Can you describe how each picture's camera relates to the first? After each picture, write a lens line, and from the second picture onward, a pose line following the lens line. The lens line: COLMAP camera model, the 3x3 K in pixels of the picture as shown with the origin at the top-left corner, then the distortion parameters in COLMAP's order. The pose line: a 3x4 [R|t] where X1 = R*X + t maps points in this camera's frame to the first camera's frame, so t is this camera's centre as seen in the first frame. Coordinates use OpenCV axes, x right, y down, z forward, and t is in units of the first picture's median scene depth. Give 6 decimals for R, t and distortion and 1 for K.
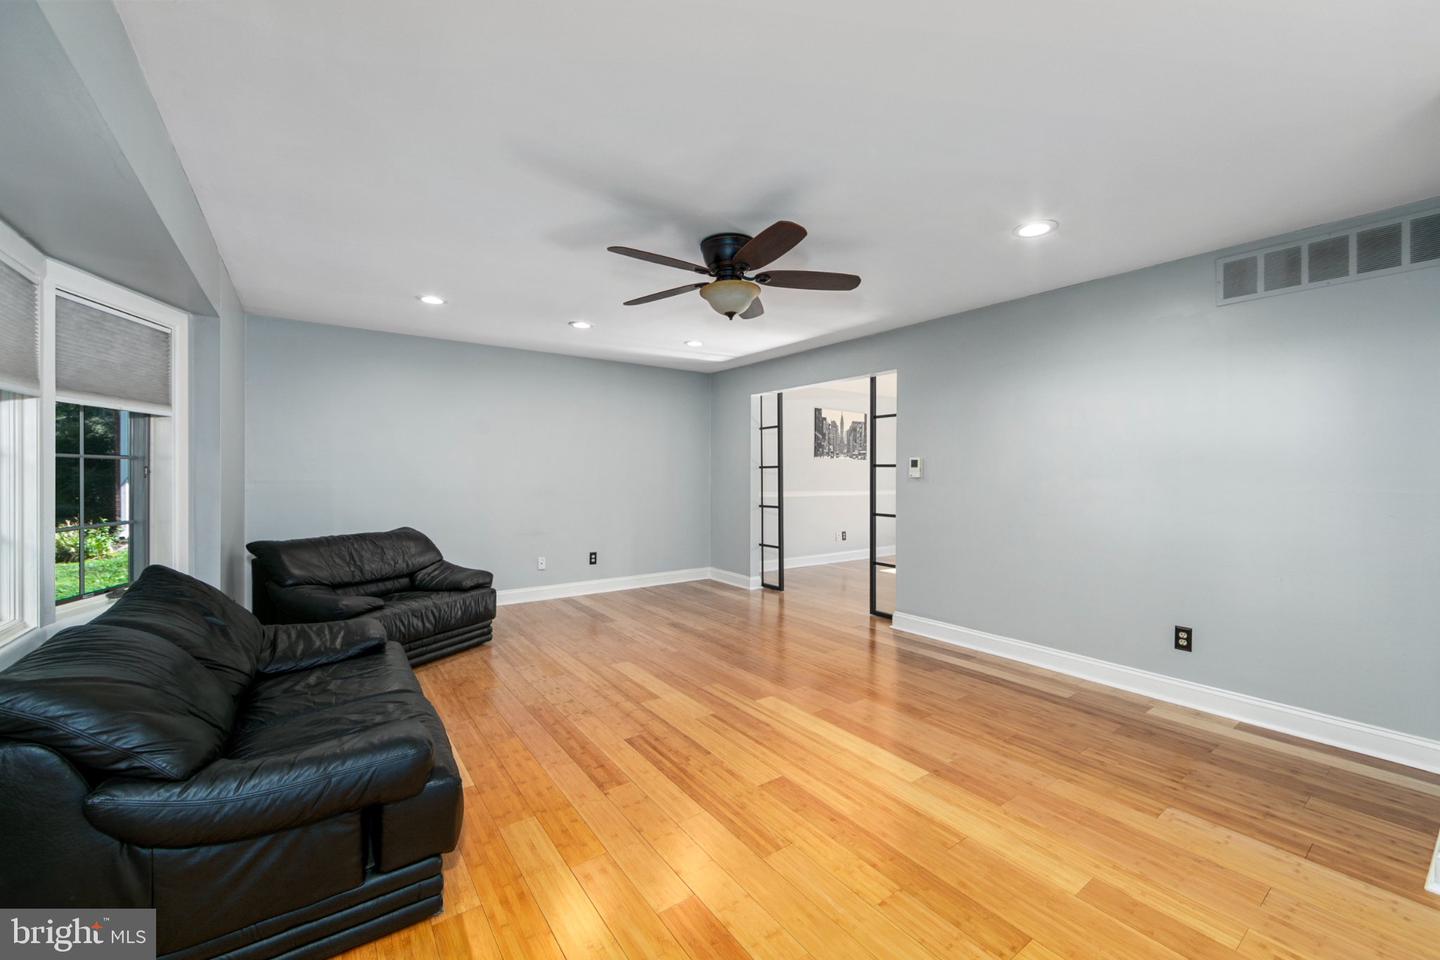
lens RADIAL K [[577.2, 0, 729.2], [0, 577.2, 474.5], [0, 0, 1]] dist [0.001101, -0.000405]
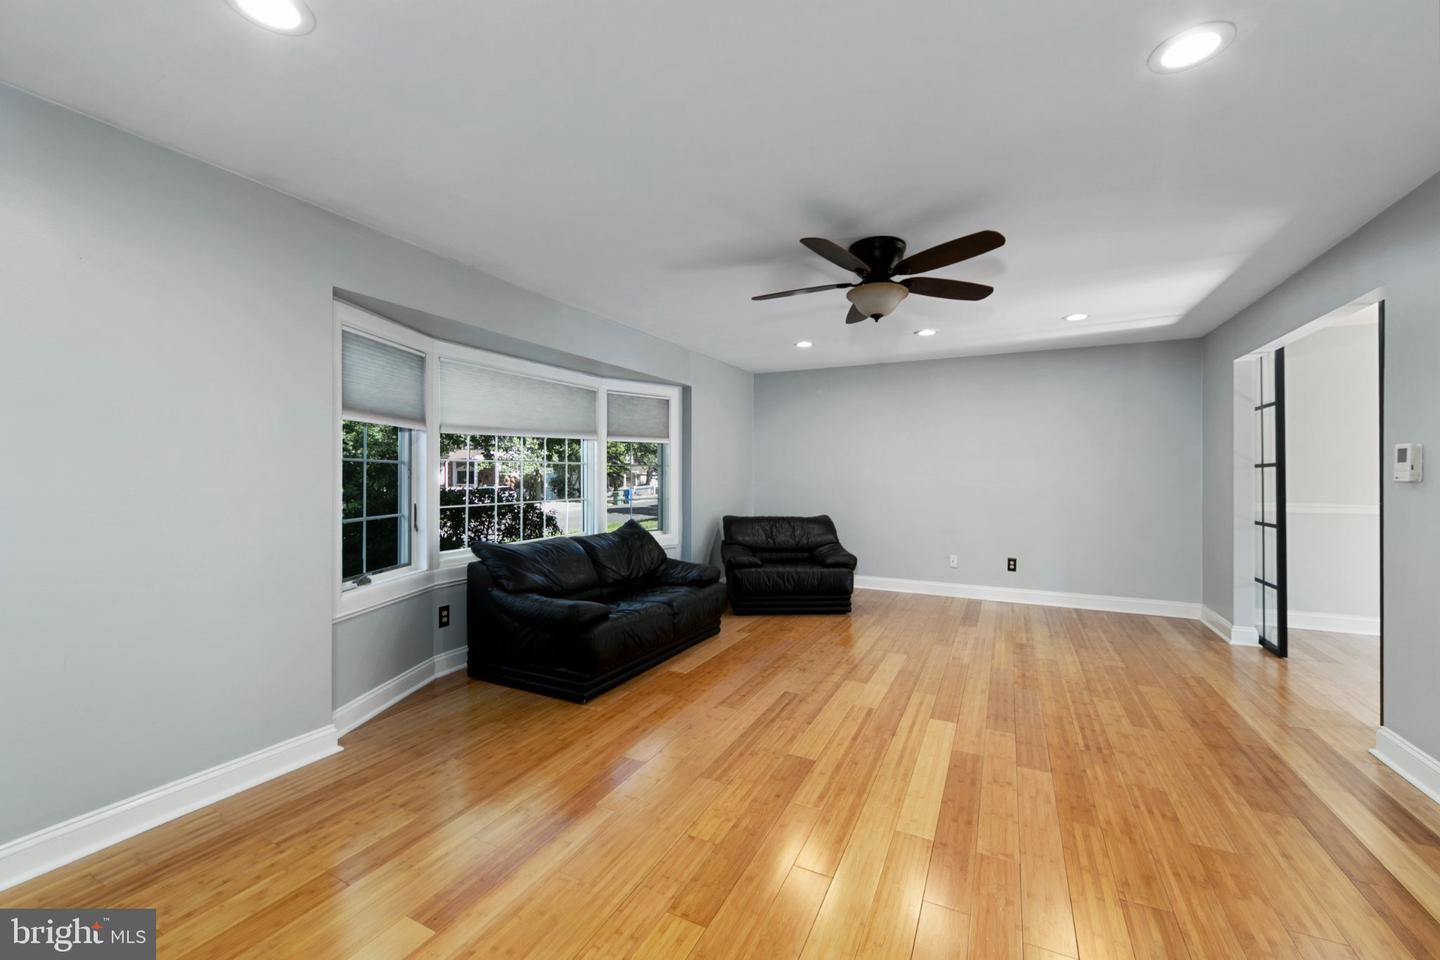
lens RADIAL K [[577.2, 0, 718.0], [0, 577.2, 472.3], [0, 0, 1]] dist [0.001101, -0.000405]
pose [[0.445569, -0.003627, -0.895240, 0.678971], [-0.002928, 0.999981, -0.005508, 0.002173], [0.895243, 0.005075, 0.445550, 0.261021]]
